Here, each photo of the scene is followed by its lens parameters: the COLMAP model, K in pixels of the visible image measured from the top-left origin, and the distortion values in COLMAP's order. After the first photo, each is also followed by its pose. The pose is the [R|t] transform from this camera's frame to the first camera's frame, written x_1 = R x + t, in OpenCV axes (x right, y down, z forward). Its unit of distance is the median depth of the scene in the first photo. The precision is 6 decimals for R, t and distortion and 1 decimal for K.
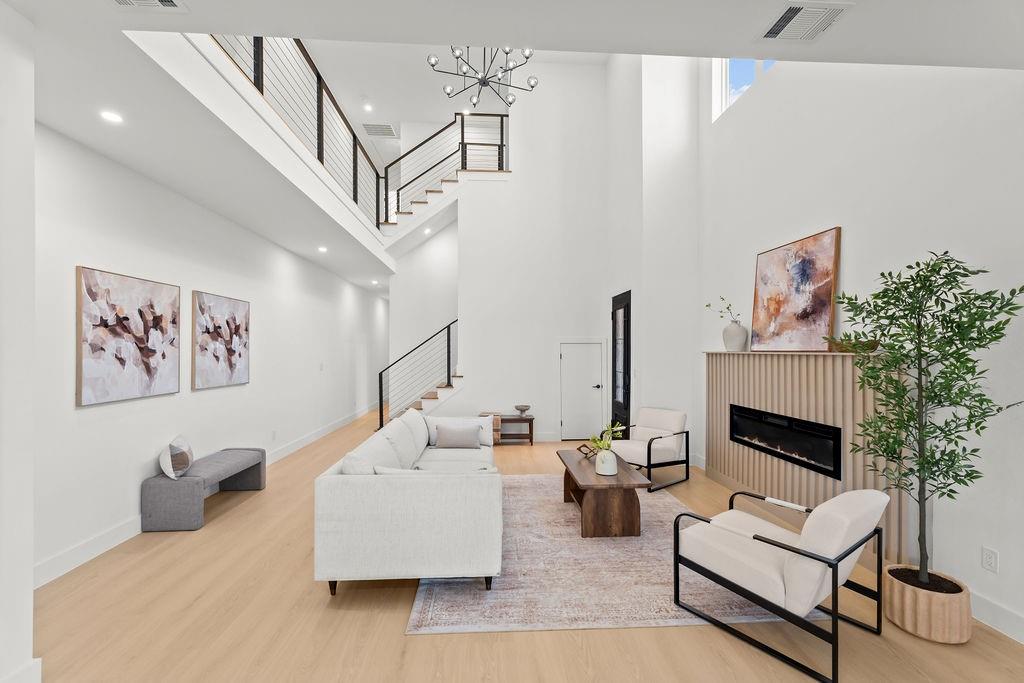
lens RADIAL K [[444.4, 0, 489.4], [0, 444.4, 332.8], [0, 0, 1]] dist [-0.002644, 0.001037]
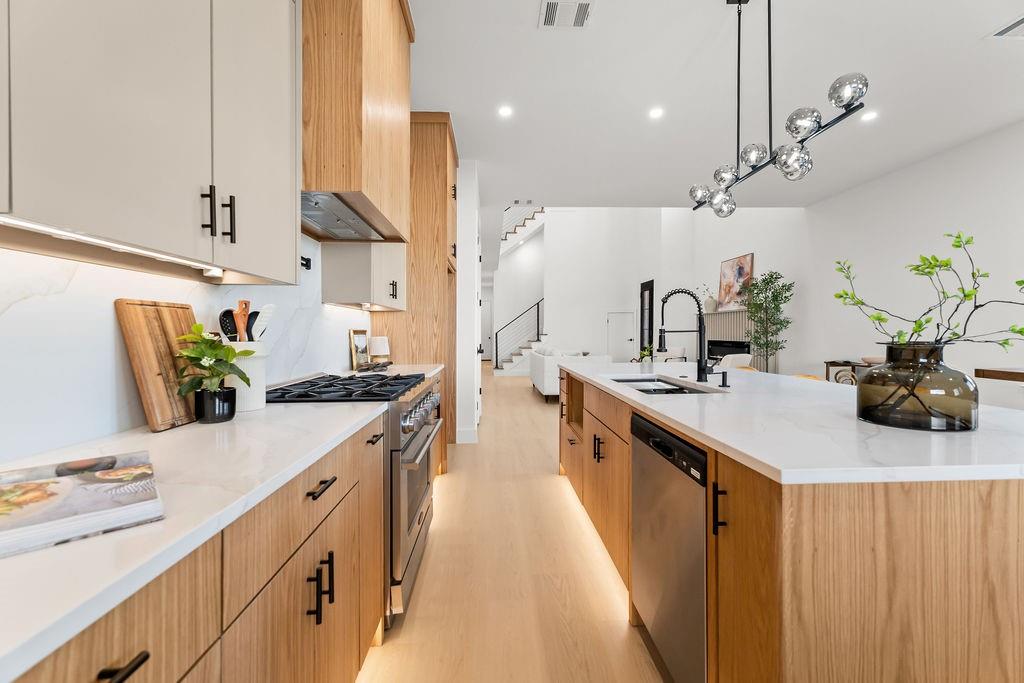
lens RADIAL K [[444.4, 0, 501.9], [0, 444.4, 335.2], [0, 0, 1]] dist [-0.002644, 0.001037]
pose [[0.999808, -0.014776, 0.012899, -0.258790], [0.014177, 0.998869, 0.045383, 0.027923], [-0.013555, -0.045192, 0.998886, -0.629453]]
